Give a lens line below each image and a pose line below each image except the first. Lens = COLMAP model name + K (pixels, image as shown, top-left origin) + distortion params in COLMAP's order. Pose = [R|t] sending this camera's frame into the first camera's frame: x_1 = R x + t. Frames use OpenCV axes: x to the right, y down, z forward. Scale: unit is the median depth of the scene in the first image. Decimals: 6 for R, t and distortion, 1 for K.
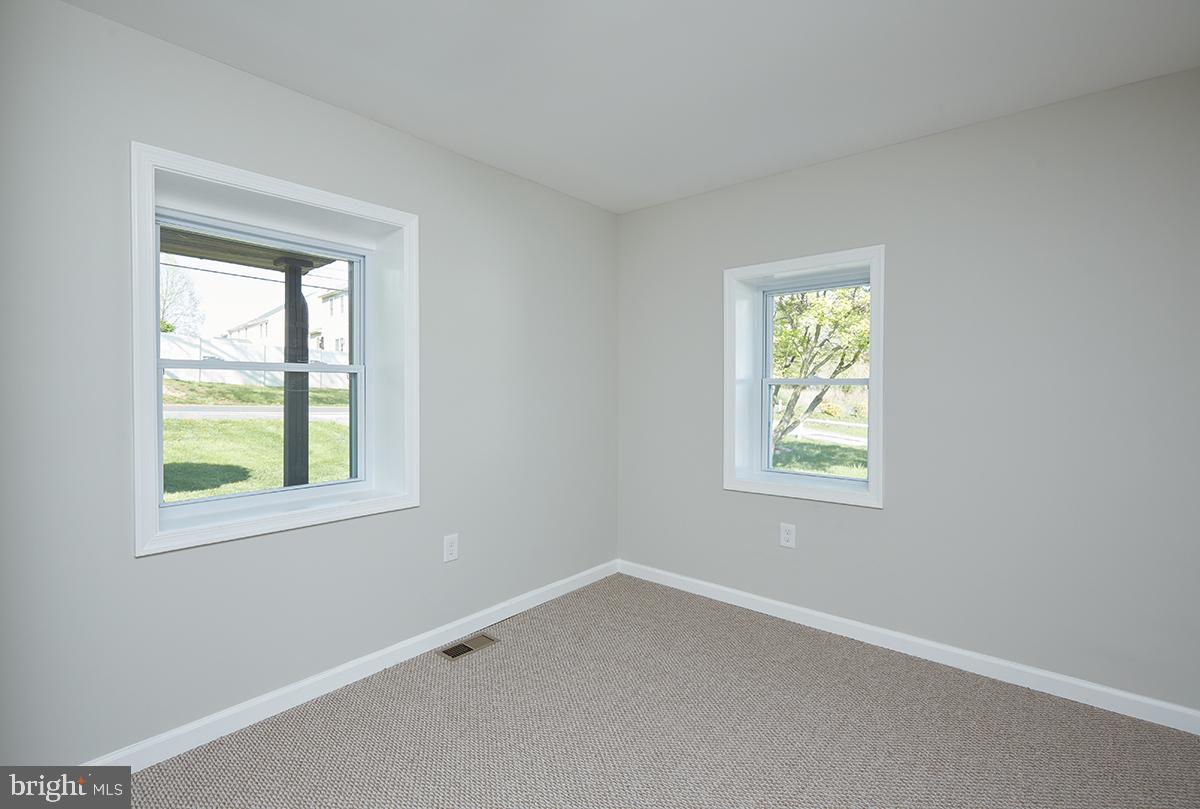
lens RADIAL K [[547.1, 0, 599.0], [0, 547.1, 393.7], [0, 0, 1]] dist [-0.002178, -0.000676]
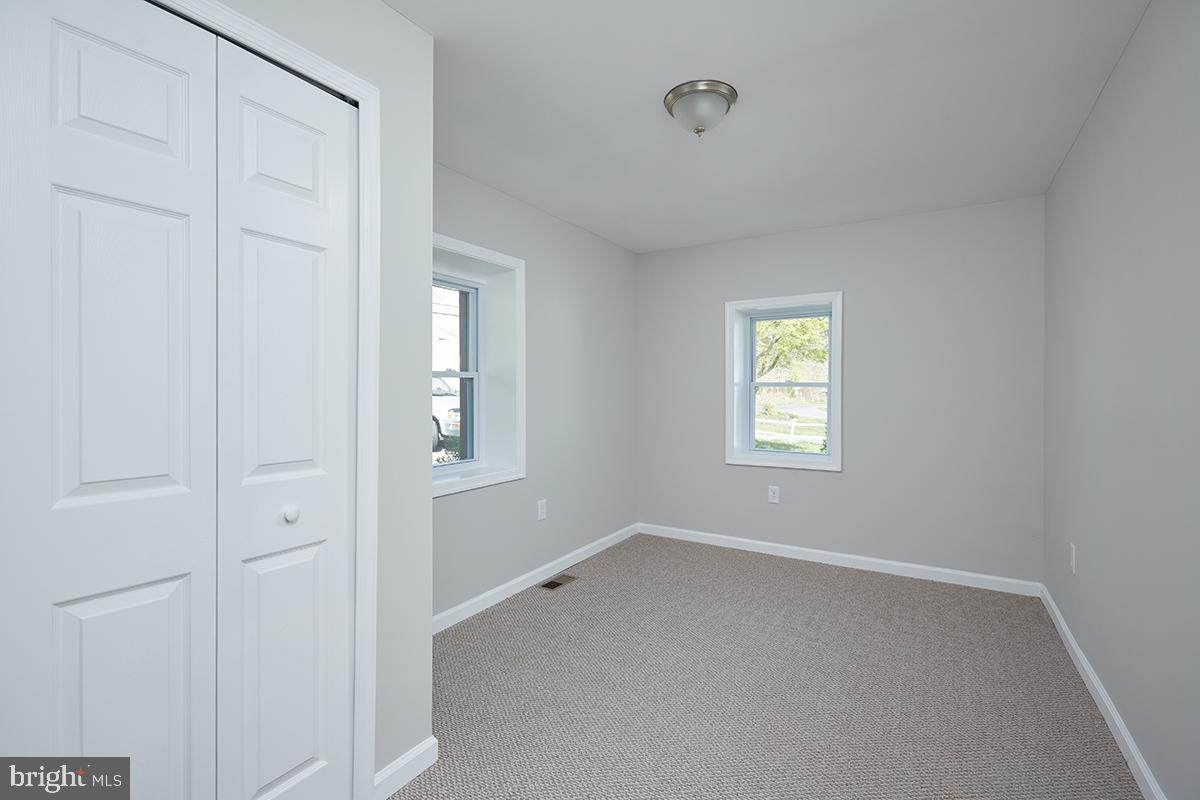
lens RADIAL K [[549.6, 0, 602.8], [0, 549.6, 396.2], [0, 0, 1]] dist [0.004003, -0.000020]
pose [[0.985987, -0.003438, 0.166788, -0.348421], [0.002776, 0.999987, 0.004206, 0.000690], [-0.166800, -0.003684, 0.985984, -0.340461]]
